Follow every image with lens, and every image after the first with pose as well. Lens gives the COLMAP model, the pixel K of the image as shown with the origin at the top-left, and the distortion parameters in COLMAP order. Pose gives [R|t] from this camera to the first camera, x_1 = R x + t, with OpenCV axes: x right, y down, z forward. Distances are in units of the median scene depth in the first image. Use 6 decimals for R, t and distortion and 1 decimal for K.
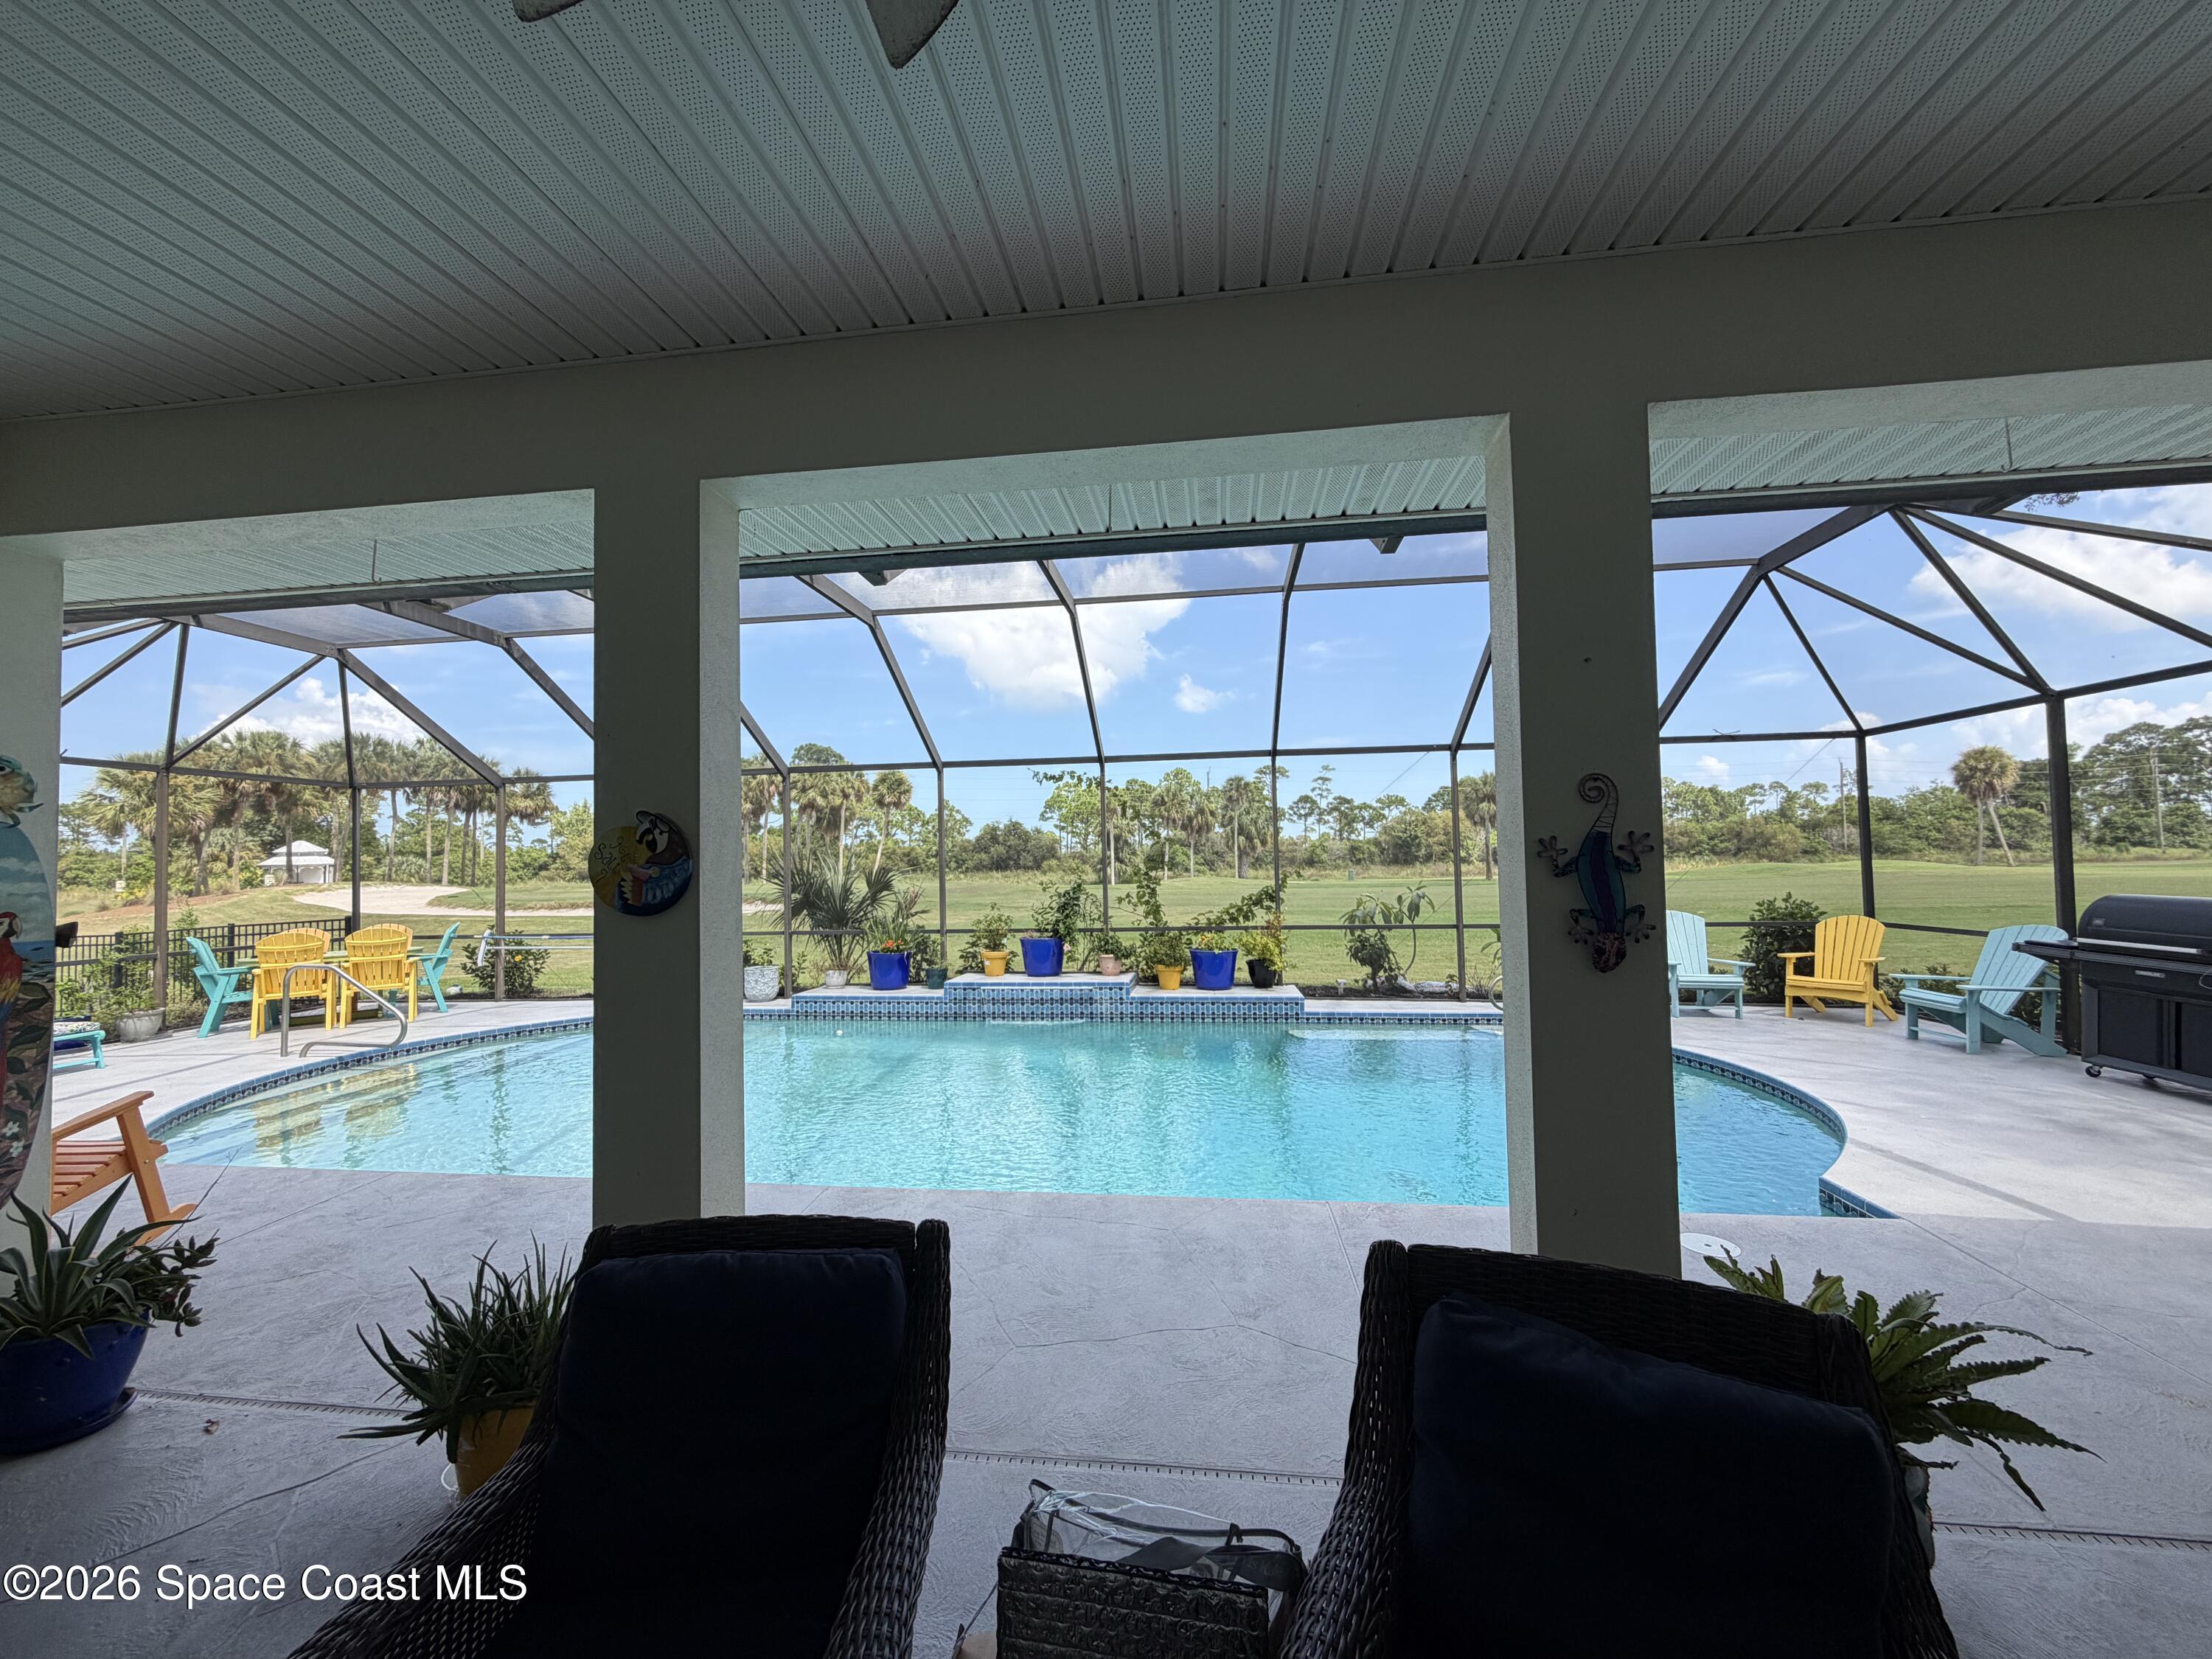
lens RADIAL K [[872.4, 0, 1100.1], [0, 872.4, 829.6], [0, 0, 1]] dist [-0.001683, -0.000181]
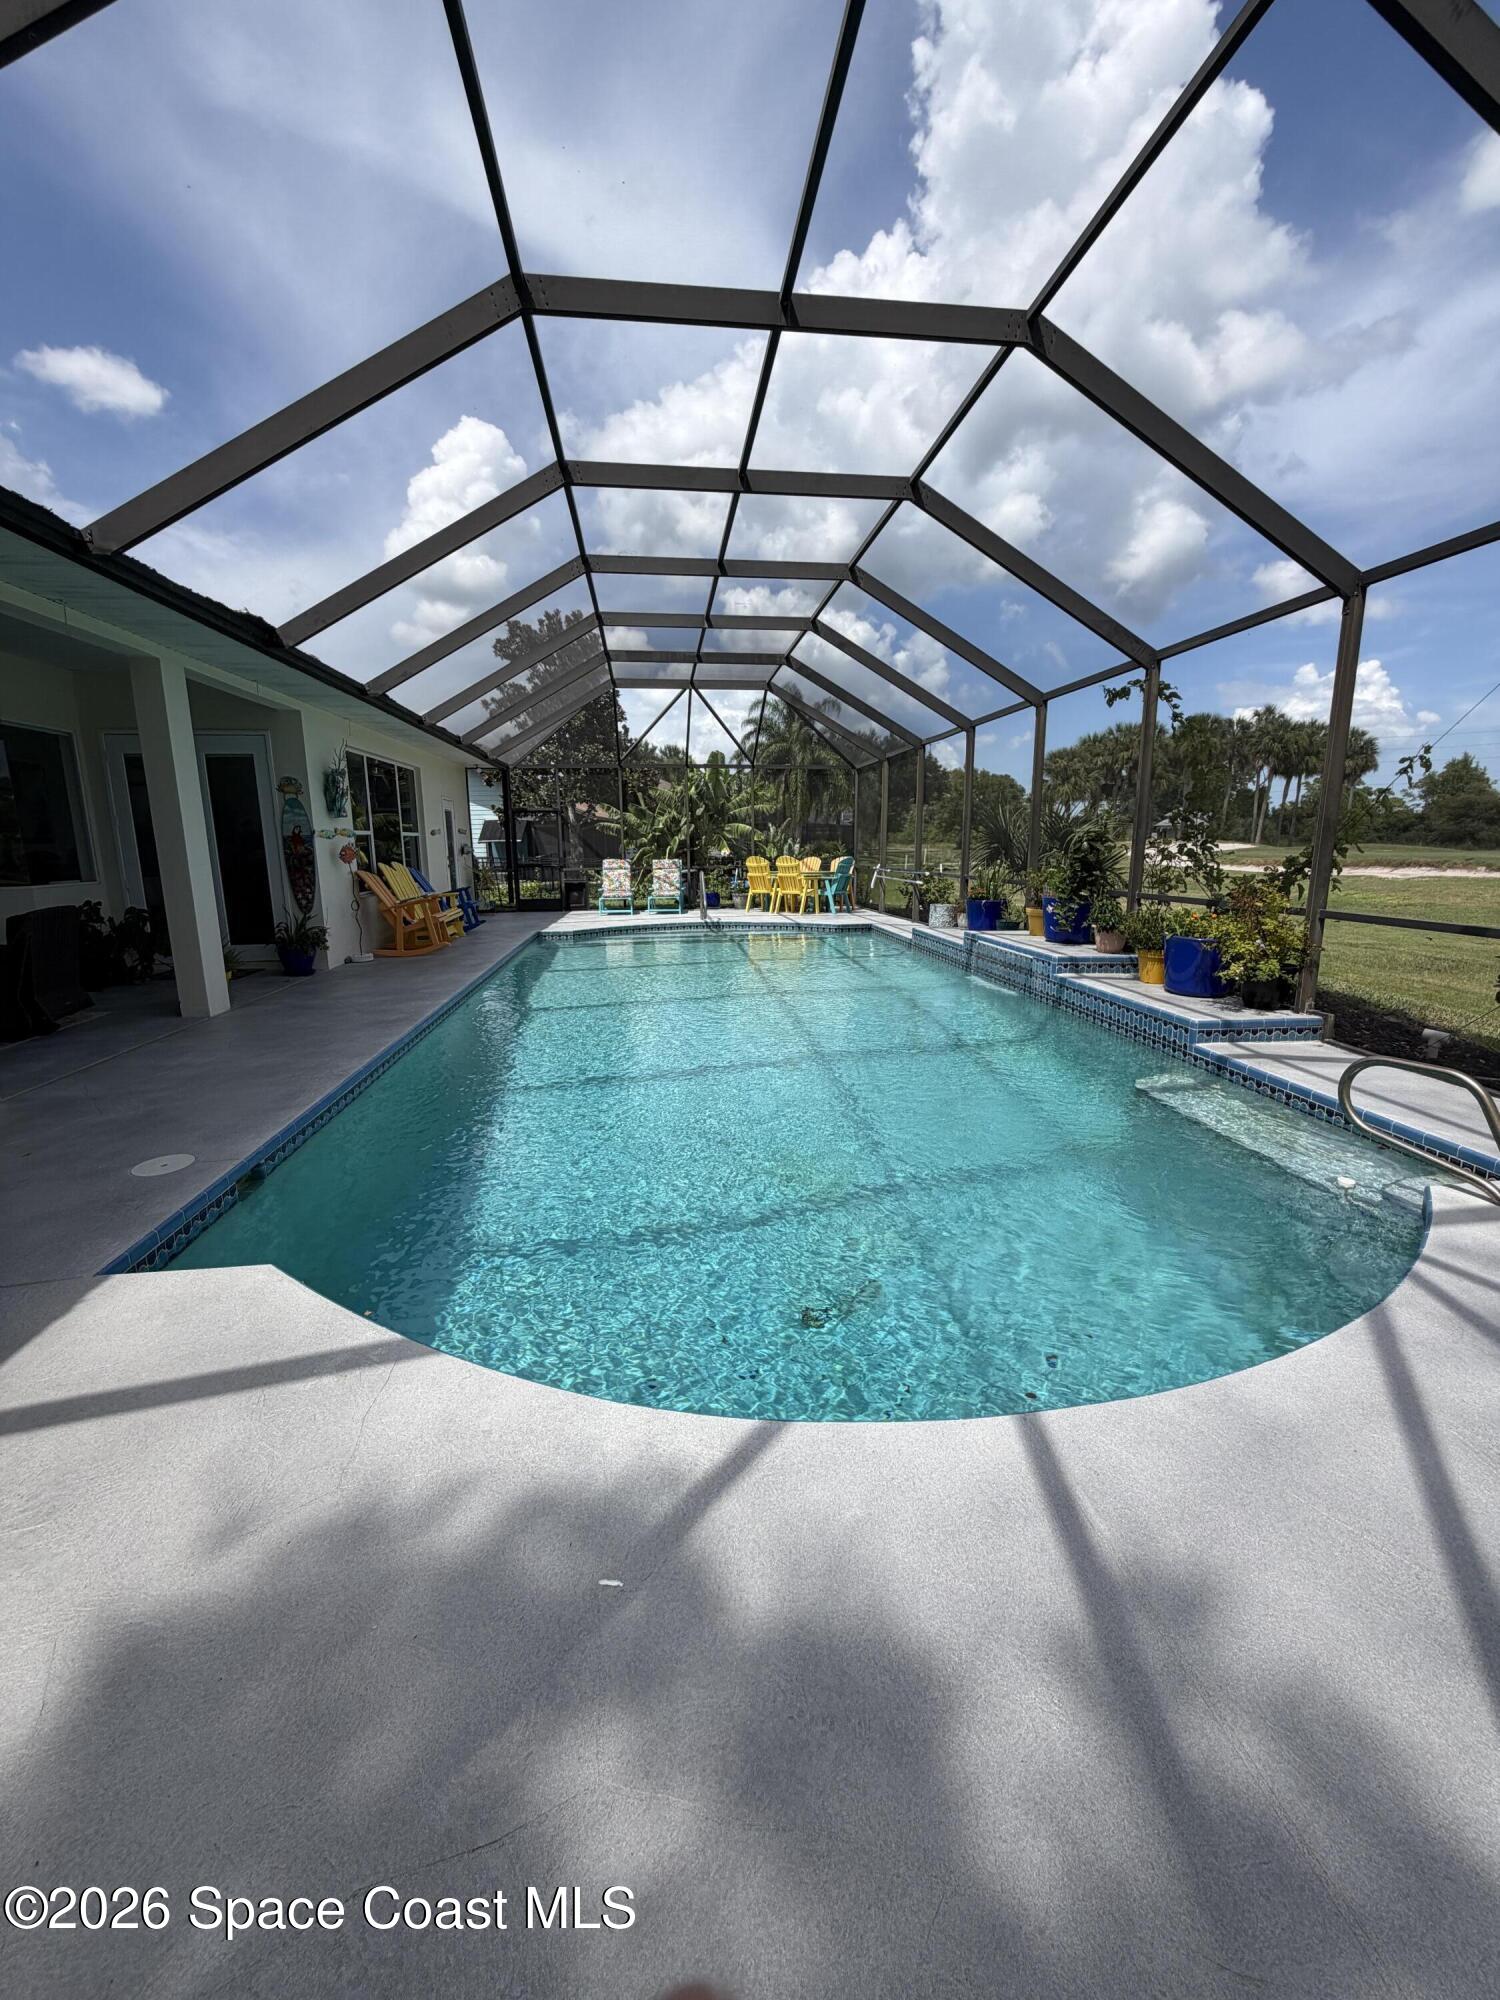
lens RADIAL K [[788.8, 0, 744.3], [0, 788.8, 995.9], [0, 0, 1]] dist [-0.001683, -0.000181]
pose [[0.247395, 0.201348, -0.947763, 0.578427], [0.039925, 0.975220, 0.217603, 0.035982], [0.968092, -0.091674, 0.233226, 0.489034]]
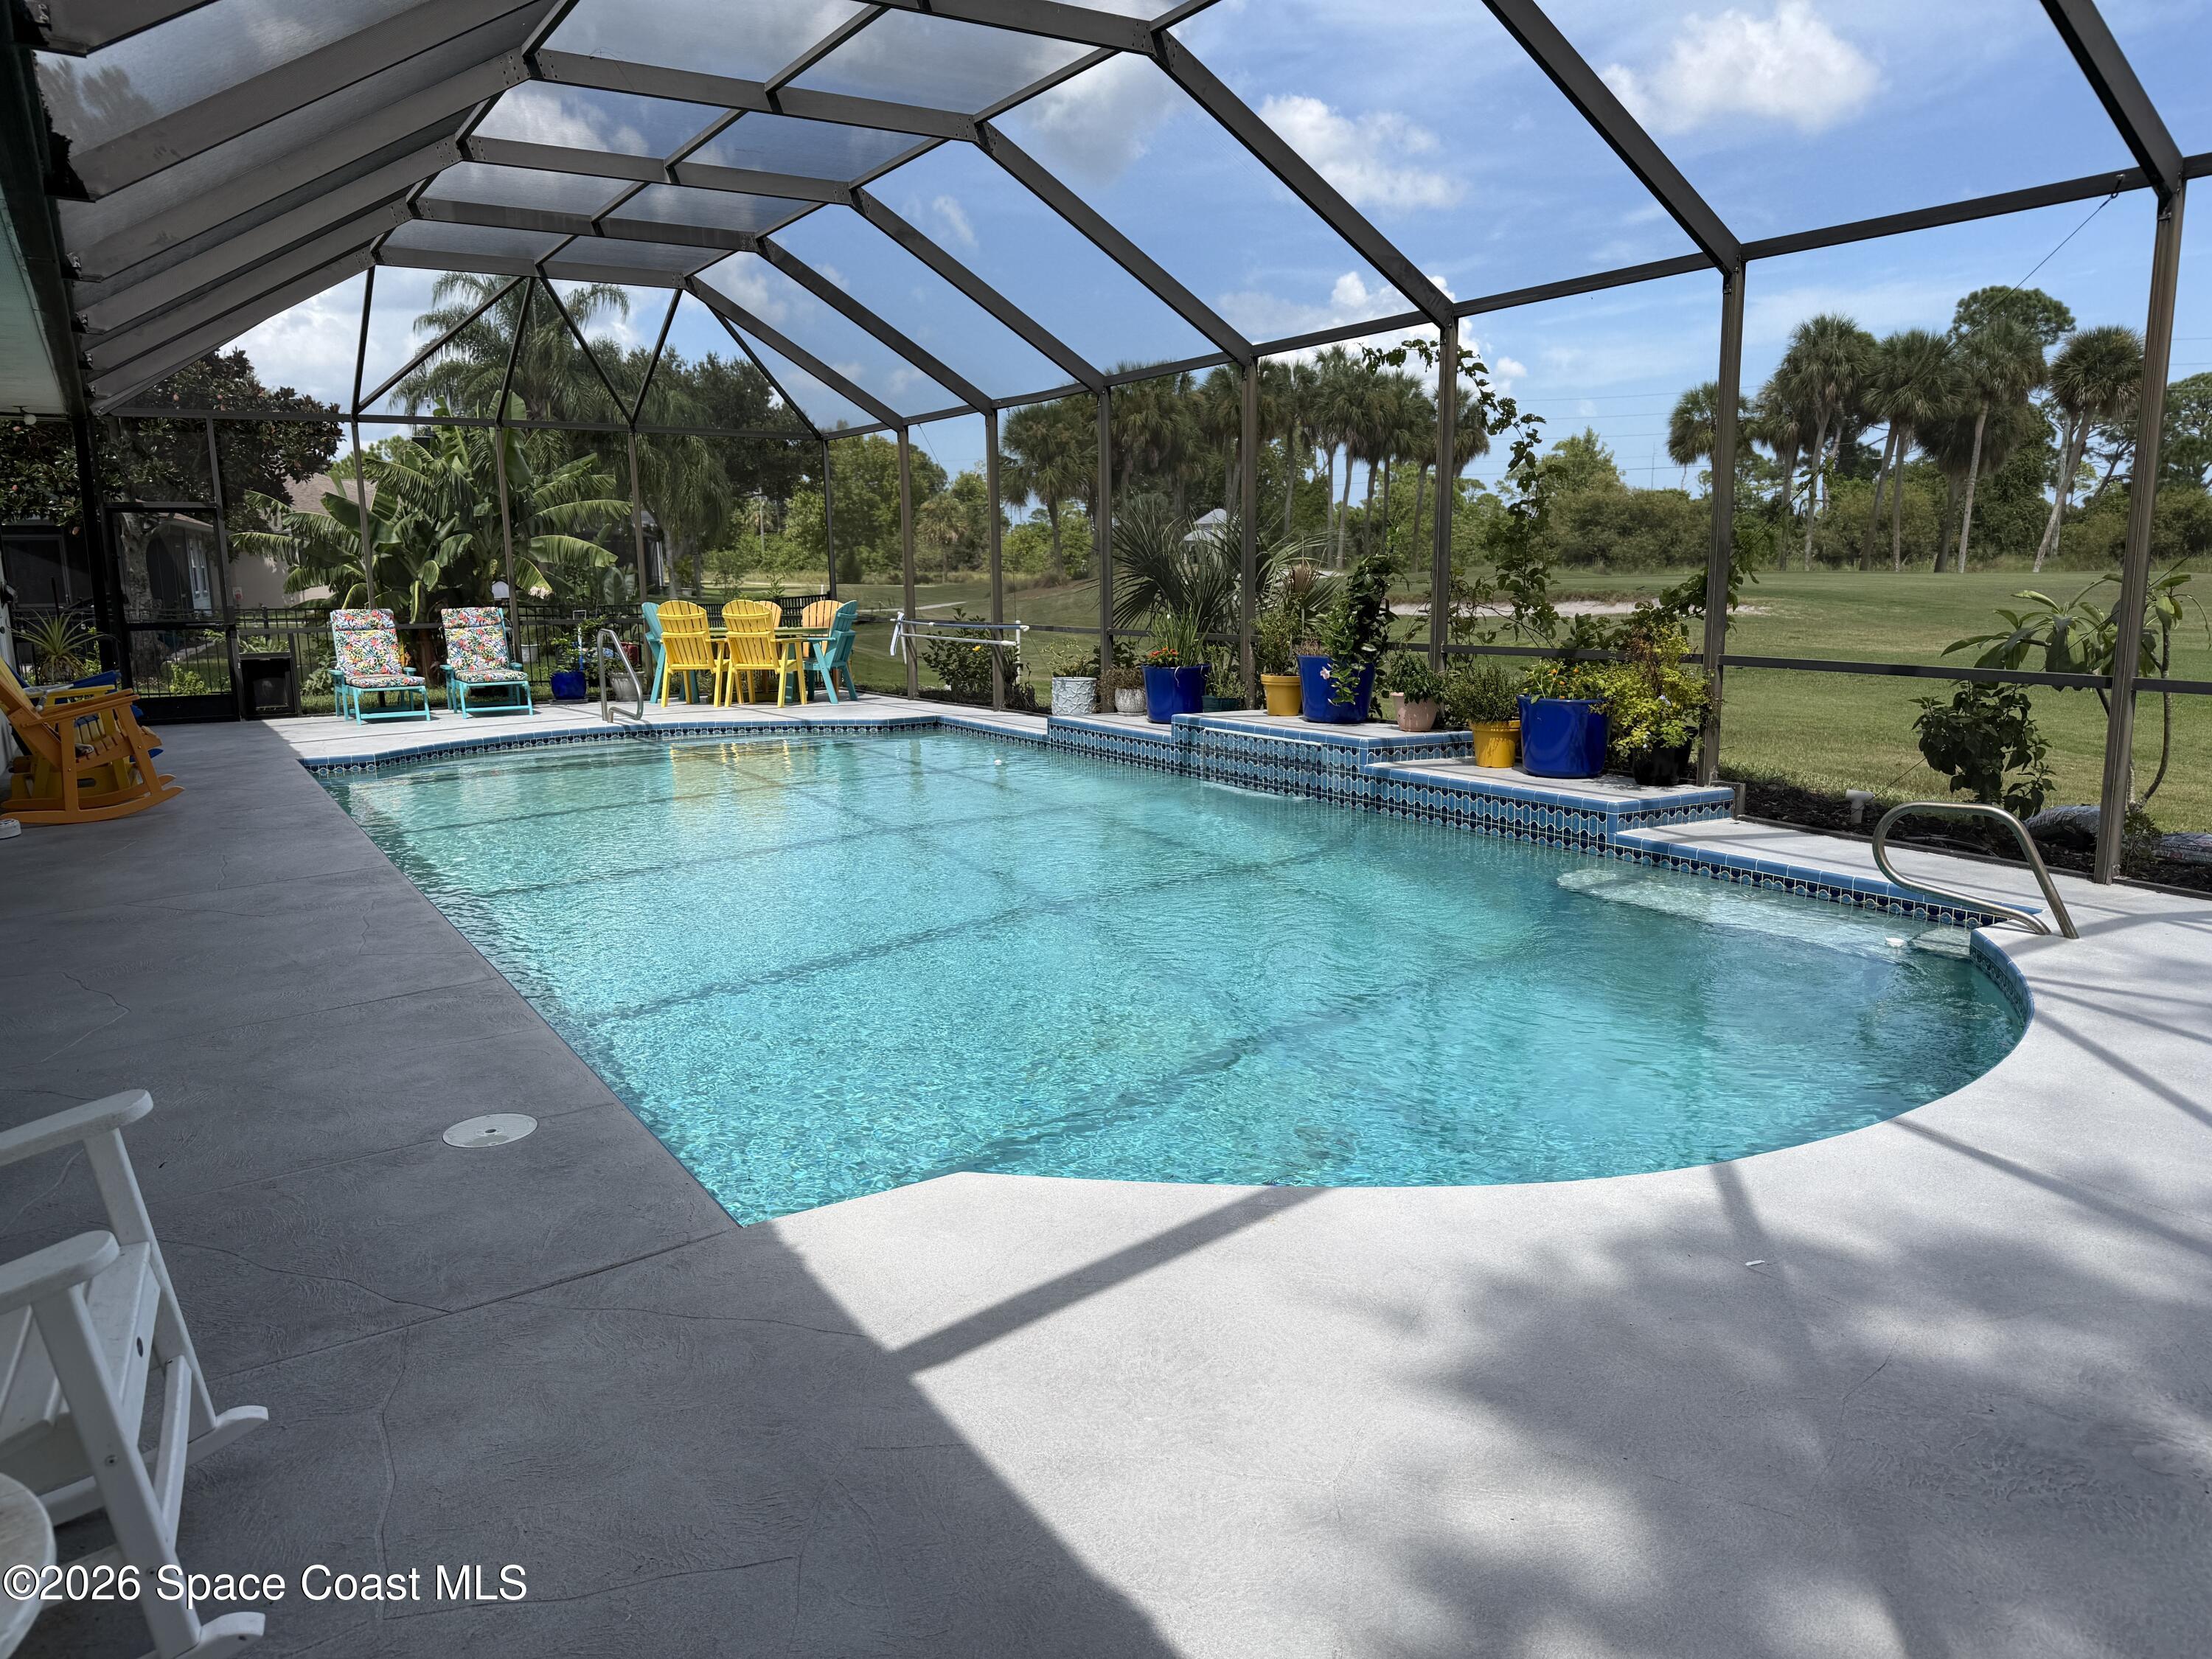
lens RADIAL K [[1543.1, 0, 1098.0], [0, 1543.1, 840.5], [0, 0, 1]] dist [0.037764, -0.036148]
pose [[0.635001, 0.146791, -0.758437, 0.595272], [0.031026, 0.976142, 0.214903, 0.019641], [0.771888, -0.159995, 0.615297, 0.231989]]
